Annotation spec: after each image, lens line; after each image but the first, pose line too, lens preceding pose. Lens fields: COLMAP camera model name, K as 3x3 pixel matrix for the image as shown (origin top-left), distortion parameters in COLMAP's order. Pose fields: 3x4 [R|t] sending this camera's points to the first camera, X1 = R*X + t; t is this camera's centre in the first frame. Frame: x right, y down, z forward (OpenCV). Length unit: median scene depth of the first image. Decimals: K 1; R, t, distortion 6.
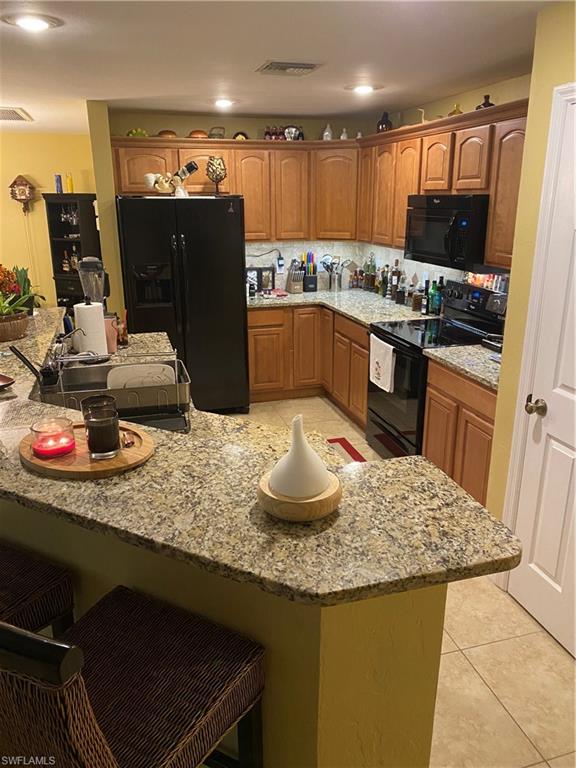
lens RADIAL K [[590.1, 0, 288.0], [0, 590.1, 384.0], [0, 0, 1]] dist [0.016709, 0.000570]
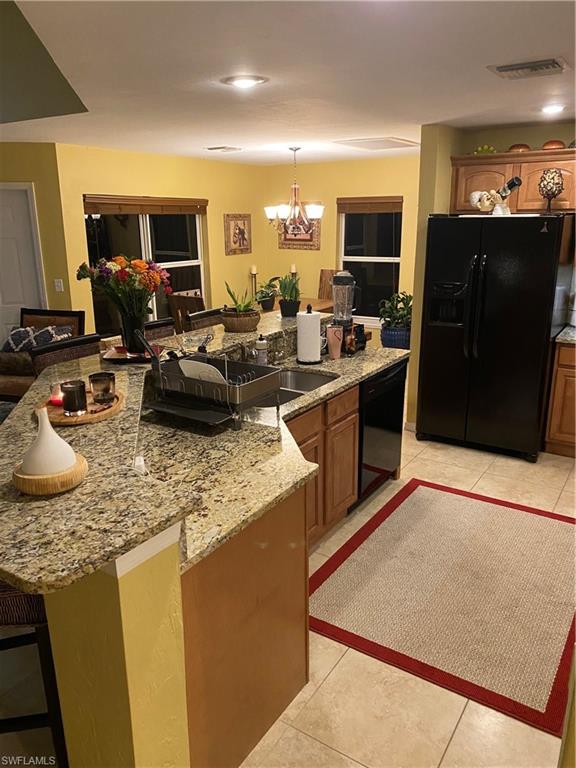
lens RADIAL K [[590.1, 0, 288.0], [0, 590.1, 384.0], [0, 0, 1]] dist [0.016709, 0.000570]
pose [[0.644944, 0.210777, -0.734588, 0.352672], [-0.223572, 0.971200, 0.082379, -0.059655], [0.730796, 0.111104, 0.673493, 0.154371]]
